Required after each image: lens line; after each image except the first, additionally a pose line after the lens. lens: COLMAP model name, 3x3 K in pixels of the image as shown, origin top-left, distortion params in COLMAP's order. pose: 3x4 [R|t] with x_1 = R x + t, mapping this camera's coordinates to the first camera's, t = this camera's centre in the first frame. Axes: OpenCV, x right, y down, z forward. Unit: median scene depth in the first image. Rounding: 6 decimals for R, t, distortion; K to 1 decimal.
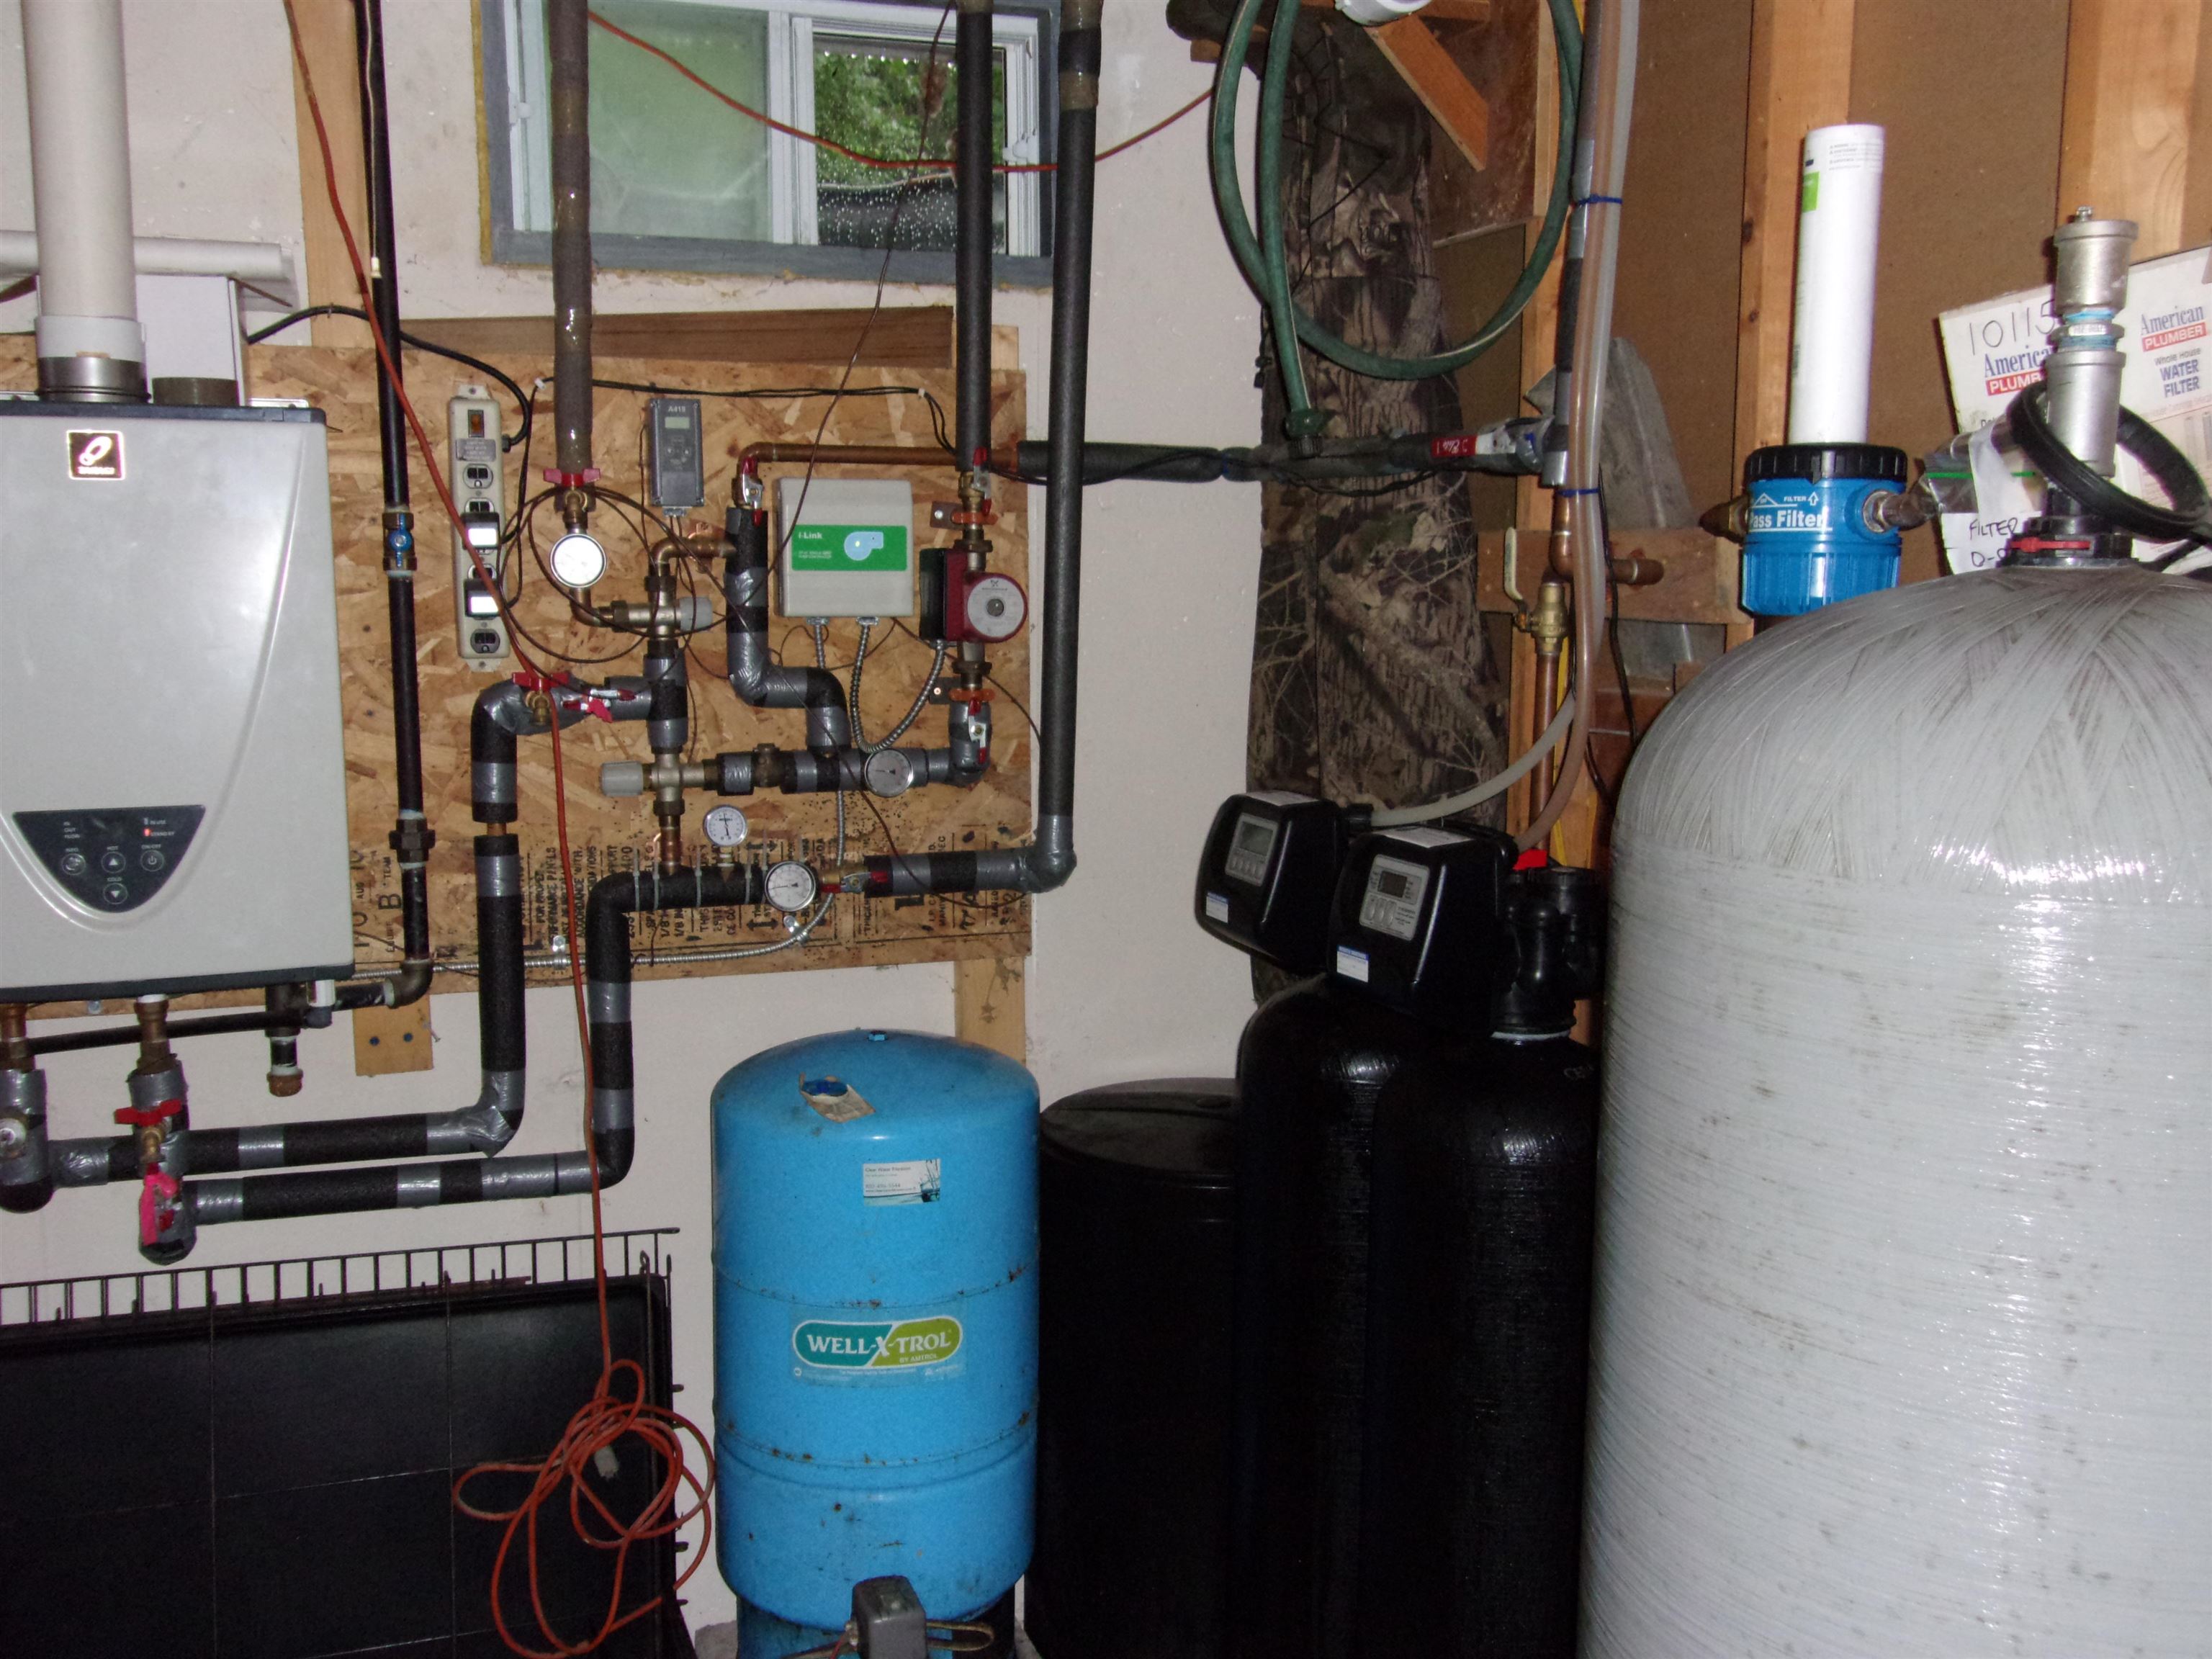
lens RADIAL K [[2126.1, 0, 1095.1], [0, 2126.1, 828.3], [0, 0, 1]] dist [0.047372, 0.000253]
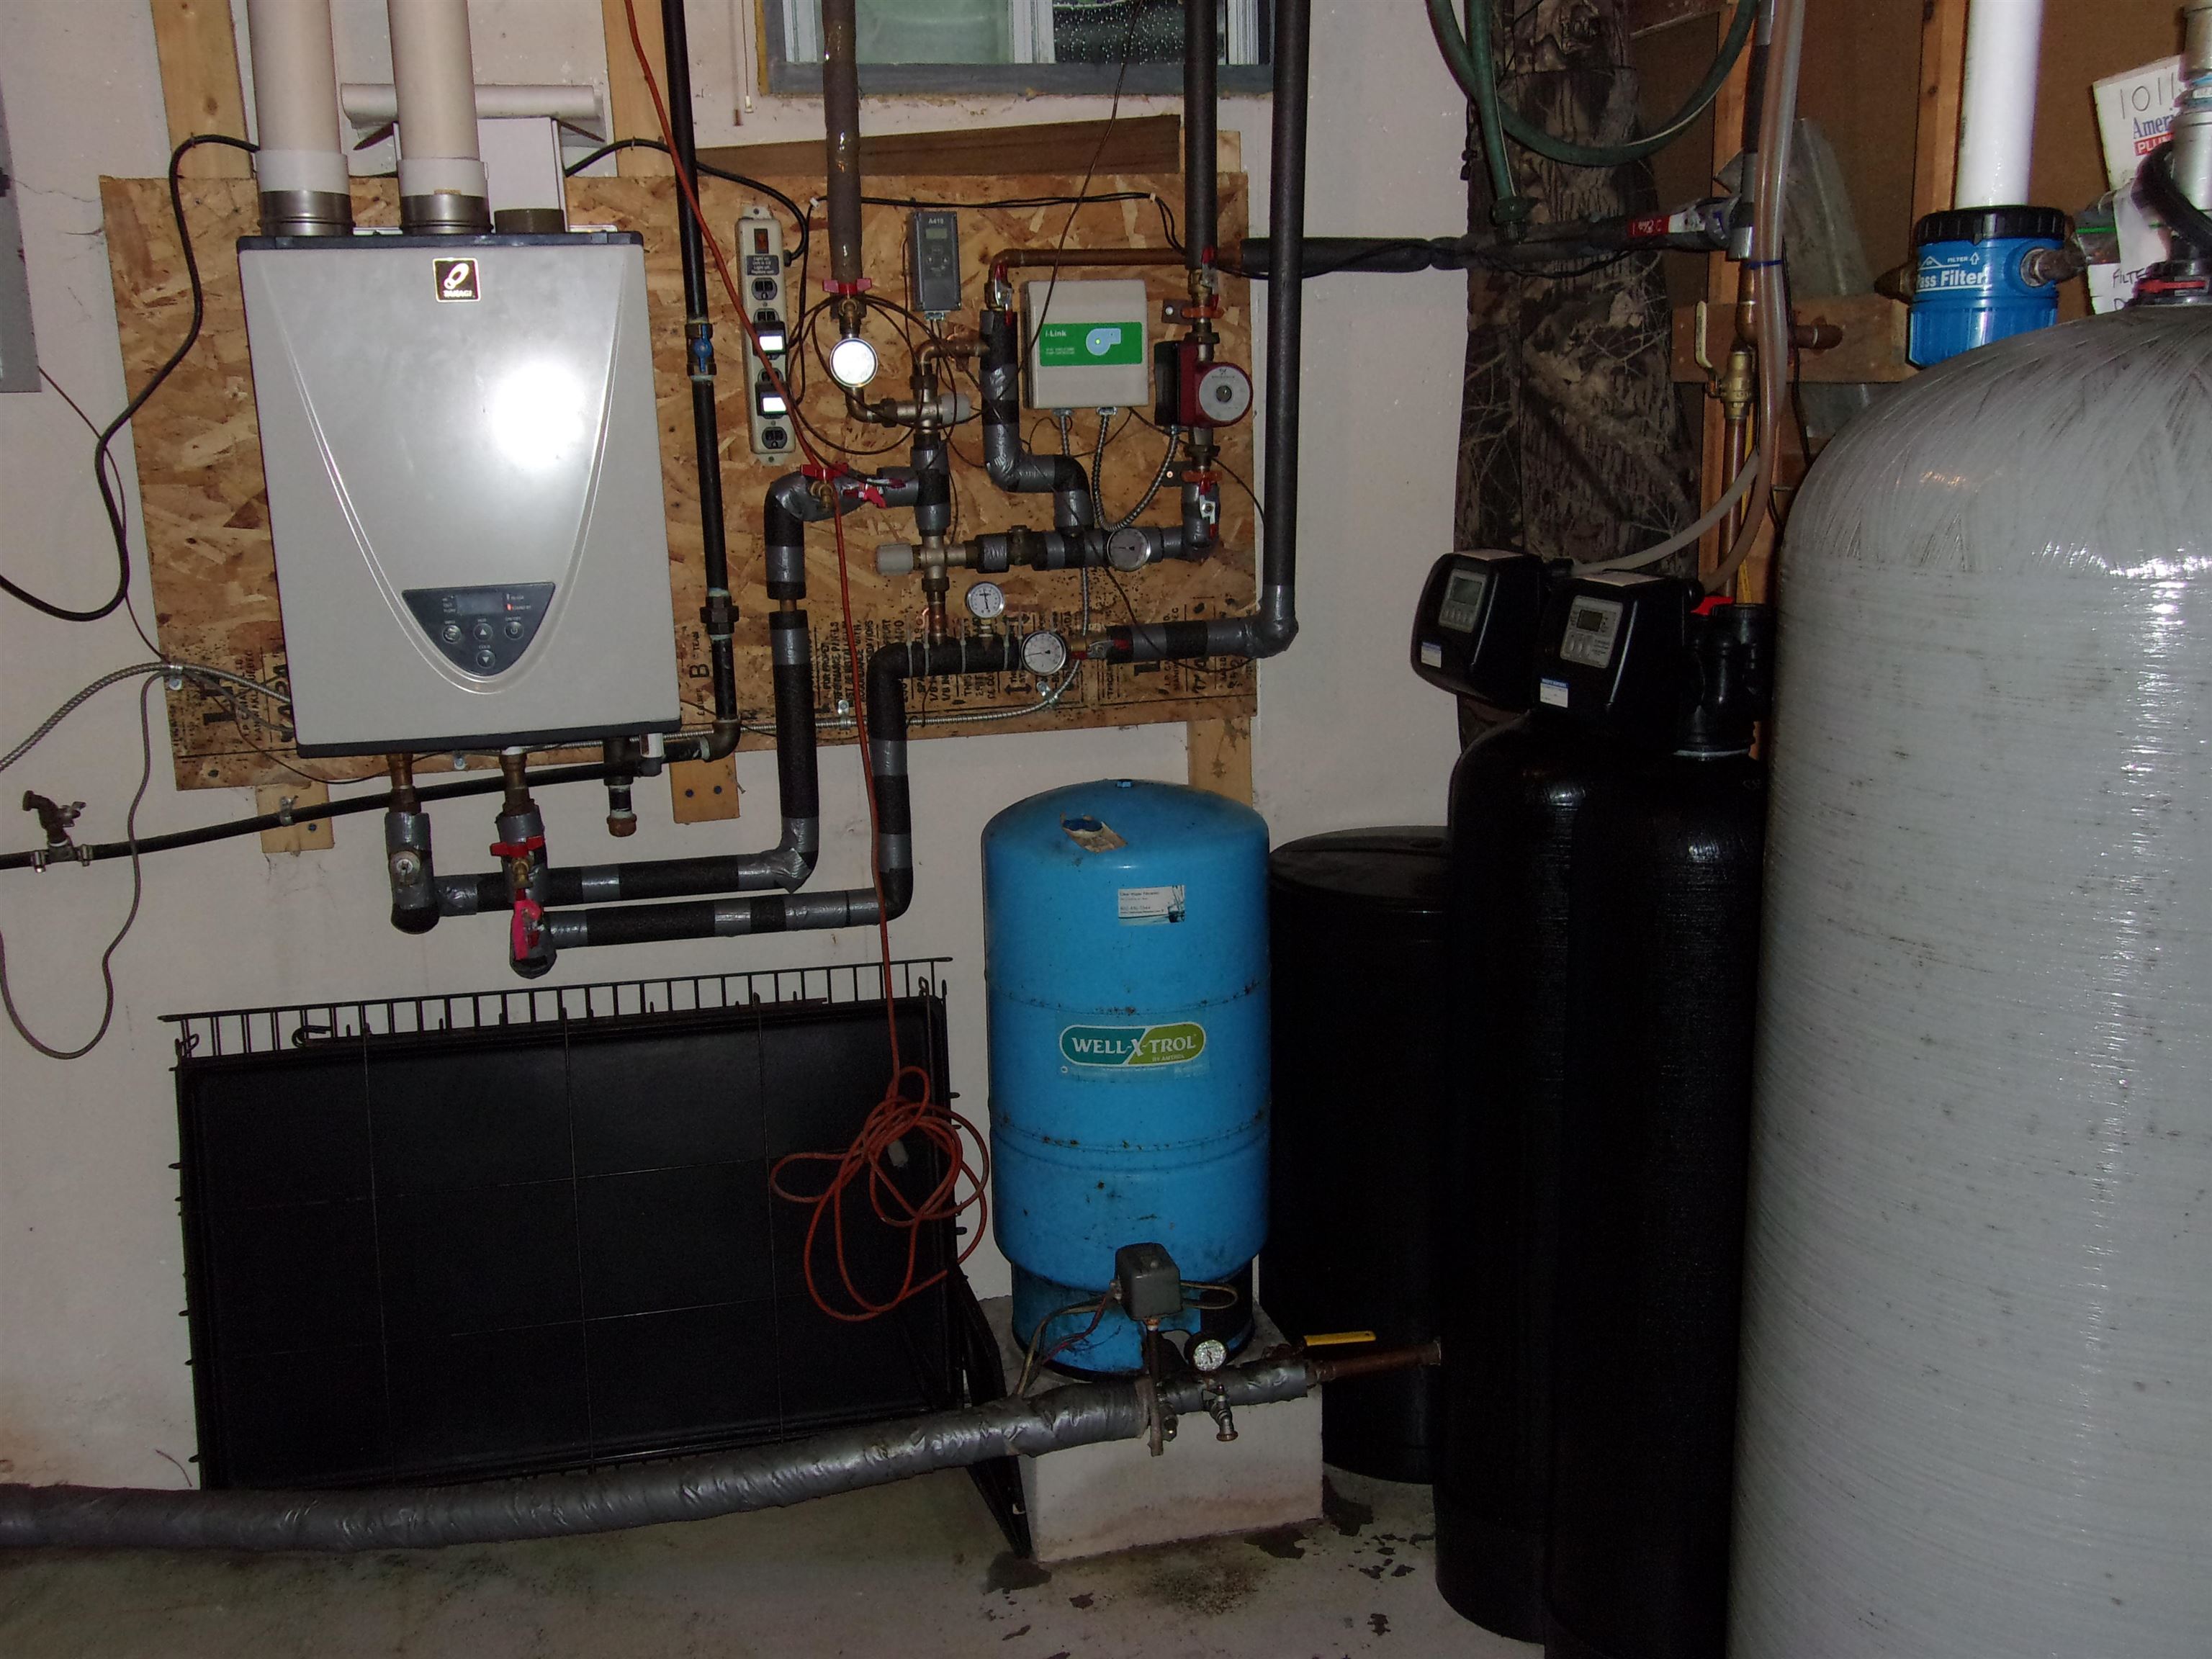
lens RADIAL K [[2126.1, 0, 1095.1], [0, 2126.1, 828.3], [0, 0, 1]] dist [0.047372, 0.000253]
pose [[0.995787, -0.011402, -0.090987, -0.015739], [0.019026, 0.996337, 0.083371, 0.027474], [0.089703, -0.084751, 0.992356, -0.123171]]
